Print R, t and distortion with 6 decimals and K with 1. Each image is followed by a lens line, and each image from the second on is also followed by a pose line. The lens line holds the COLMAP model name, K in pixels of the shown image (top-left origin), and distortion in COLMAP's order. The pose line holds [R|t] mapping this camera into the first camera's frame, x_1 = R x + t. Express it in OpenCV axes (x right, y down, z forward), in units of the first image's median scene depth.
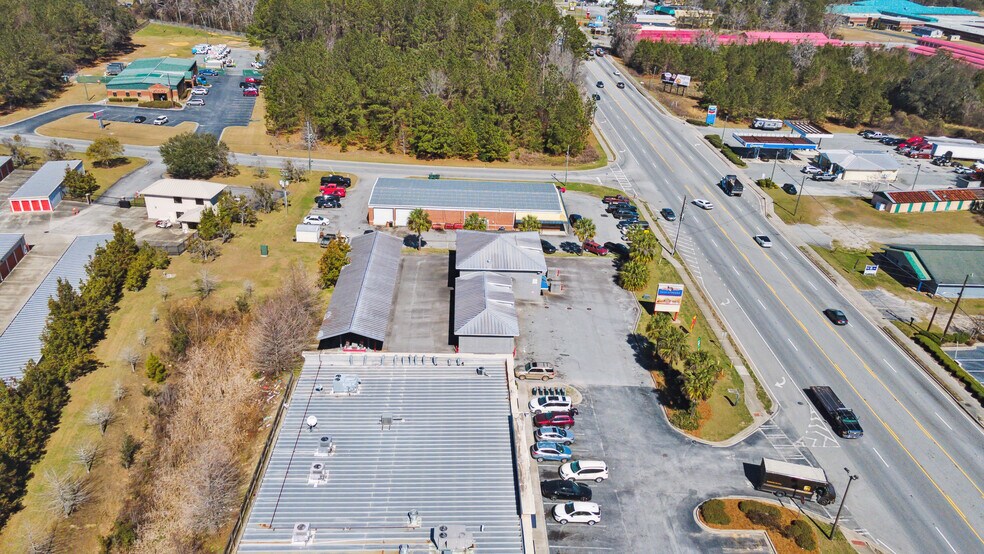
lens RADIAL K [[722.7, 0, 492.0], [0, 722.7, 277.0], [0, 0, 1]] dist [0.038088, -0.002046]
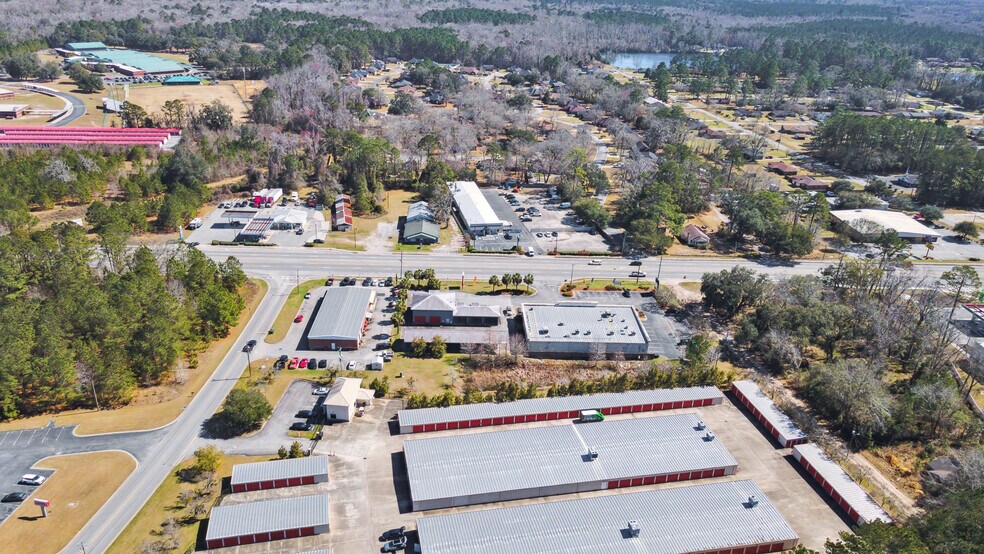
lens RADIAL K [[711.4, 0, 482.2], [0, 711.4, 277.5], [0, 0, 1]] dist [0.053902, 0.002206]
pose [[0.008028, -0.446245, 0.894875, -1.644320], [0.411600, 0.817053, 0.403746, -0.790557], [-0.911329, 0.365089, 0.190233, 0.377771]]
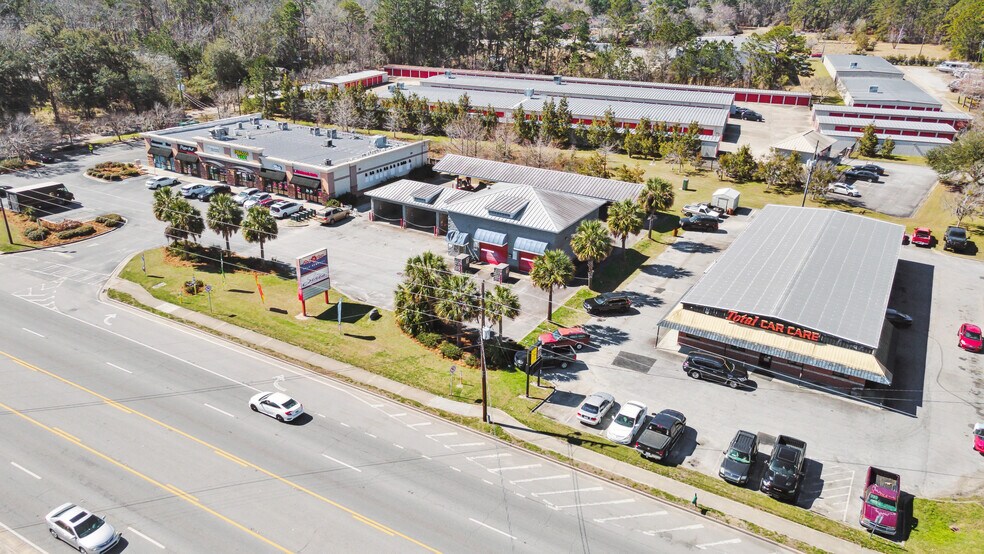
lens RADIAL K [[711.4, 0, 482.2], [0, 711.4, 277.5], [0, 0, 1]] dist [0.053902, 0.002206]
pose [[-0.540692, 0.279924, -0.793281, 0.555812], [-0.411481, 0.734488, 0.539639, -0.313831], [0.733714, 0.618198, -0.281949, 1.066970]]
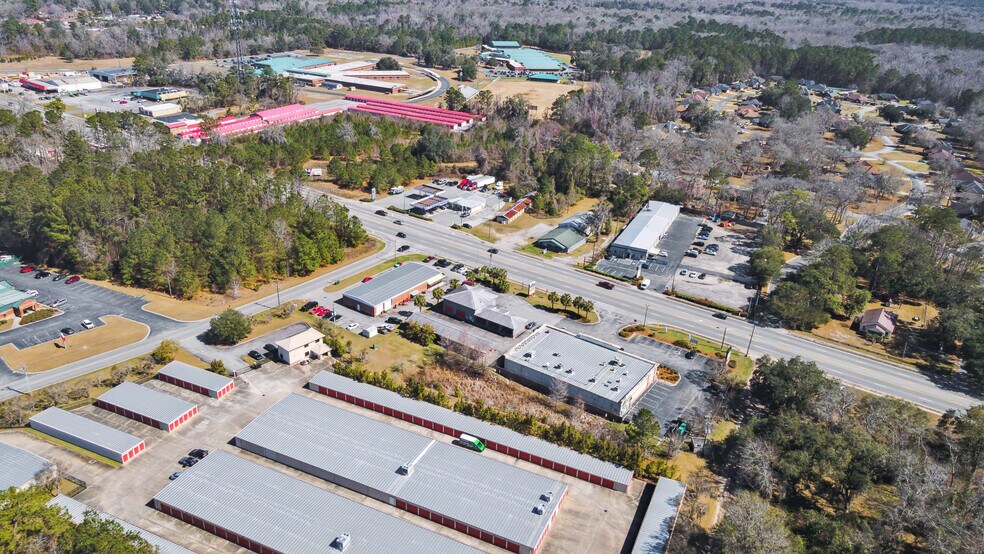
lens RADIAL K [[711.4, 0, 482.2], [0, 711.4, 277.5], [0, 0, 1]] dist [0.053902, 0.002206]
pose [[0.604624, -0.348685, 0.716134, -1.311471], [0.339096, 0.926225, 0.164684, -0.381762], [-0.720724, 0.143267, 0.678256, -0.443406]]
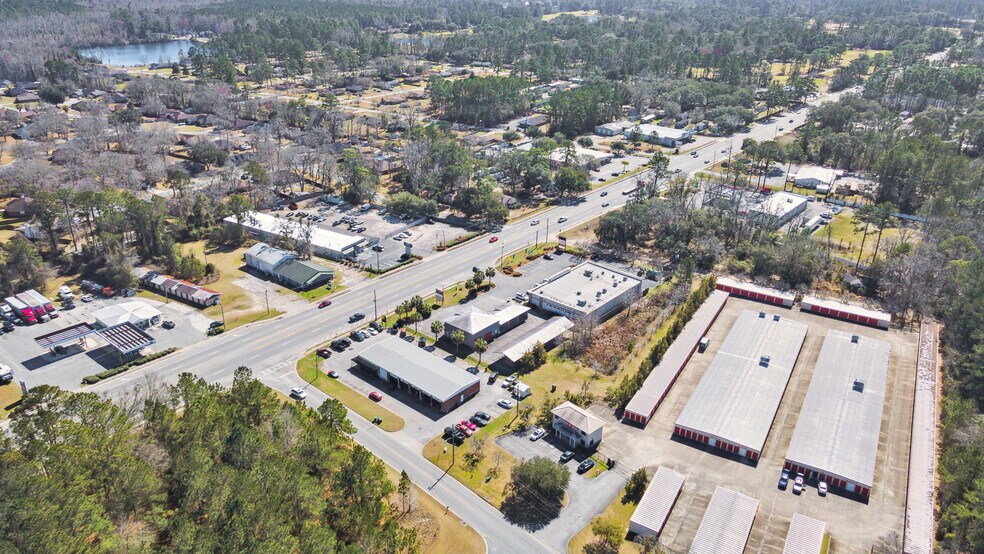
lens RADIAL K [[711.4, 0, 482.2], [0, 711.4, 277.5], [0, 0, 1]] dist [0.053902, 0.002206]
pose [[-0.732356, -0.327997, 0.596718, -1.050167], [0.259985, 0.675254, 0.690247, -1.342869], [-0.629335, 0.660644, -0.409251, 1.525974]]
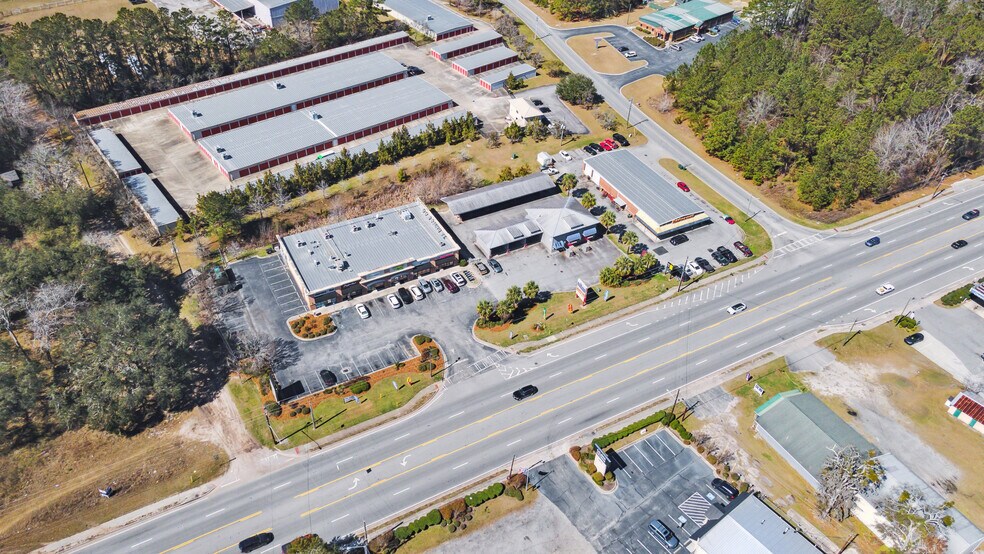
lens RADIAL K [[711.4, 0, 482.2], [0, 711.4, 277.5], [0, 0, 1]] dist [0.053902, 0.002206]
pose [[0.440649, 0.561139, -0.700680, 1.020445], [-0.408164, 0.820437, 0.400357, -0.442855], [0.799519, 0.109575, 0.590561, -0.095915]]
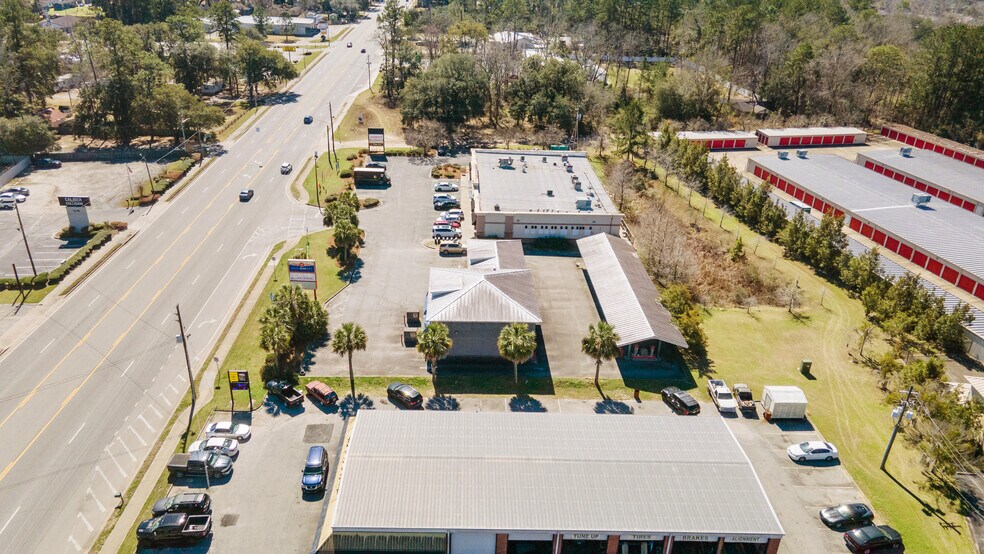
lens RADIAL K [[711.4, 0, 482.2], [0, 711.4, 277.5], [0, 0, 1]] dist [0.053902, 0.002206]
pose [[-0.997500, -0.065197, -0.027245, 0.028202], [-0.061597, 0.613393, 0.787372, -0.591823], [-0.034622, 0.787082, -0.615876, 1.292380]]
